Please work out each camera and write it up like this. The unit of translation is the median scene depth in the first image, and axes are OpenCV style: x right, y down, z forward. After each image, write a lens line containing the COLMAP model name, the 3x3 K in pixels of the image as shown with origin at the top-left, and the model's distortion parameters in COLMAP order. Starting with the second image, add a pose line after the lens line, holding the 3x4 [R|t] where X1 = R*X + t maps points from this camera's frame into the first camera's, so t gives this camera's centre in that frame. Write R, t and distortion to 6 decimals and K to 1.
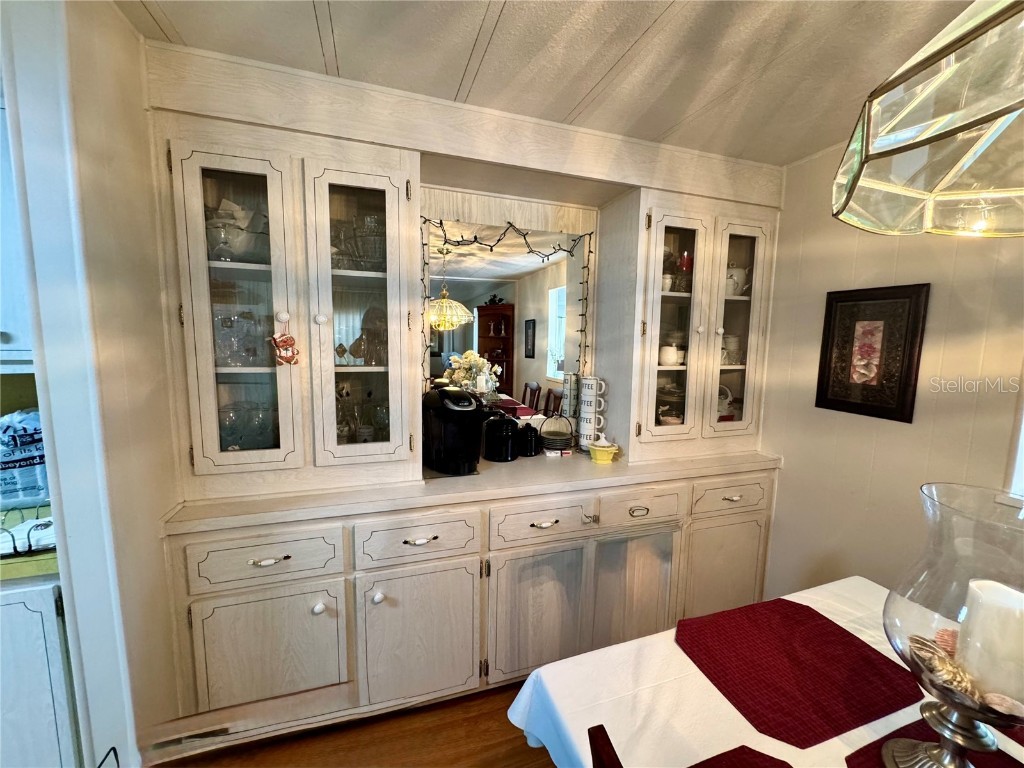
lens RADIAL K [[409.9, 0, 510.5], [0, 409.9, 384.3], [0, 0, 1]] dist [0.002711, 0.000110]
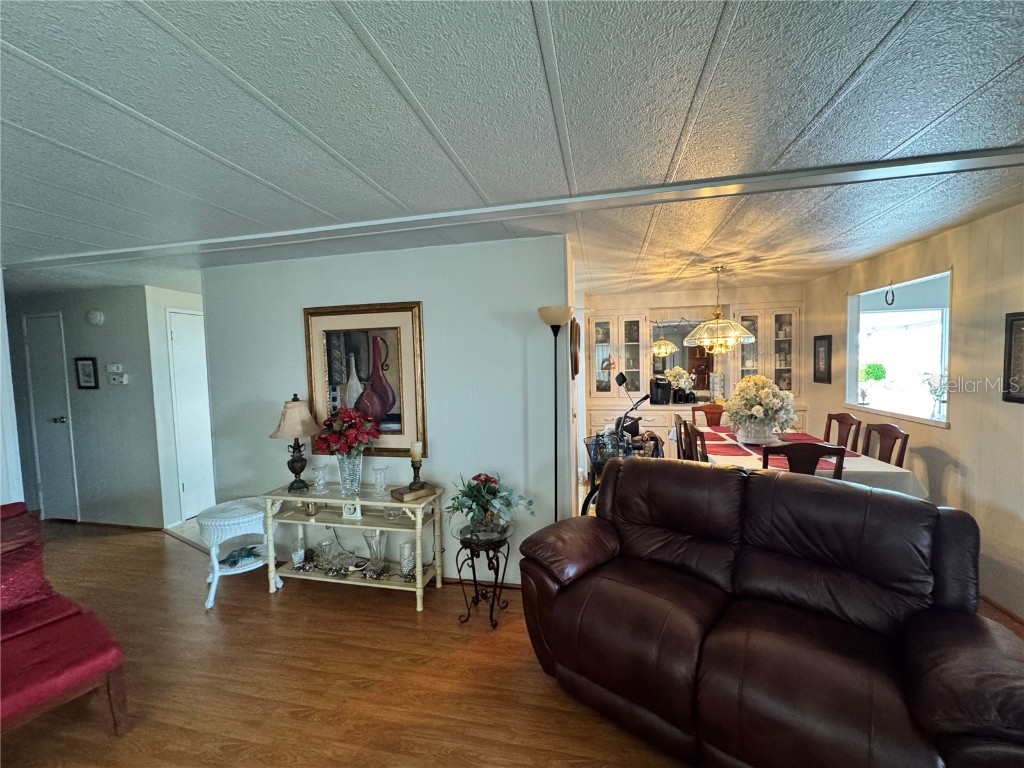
lens RADIAL K [[409.9, 0, 510.9], [0, 409.9, 380.9], [0, 0, 1]] dist [0.002711, 0.000110]
pose [[0.858605, -0.015942, -0.512390, 0.455132], [-0.017845, 0.997981, -0.060954, 0.240138], [0.512327, 0.061479, 0.856587, -2.124679]]
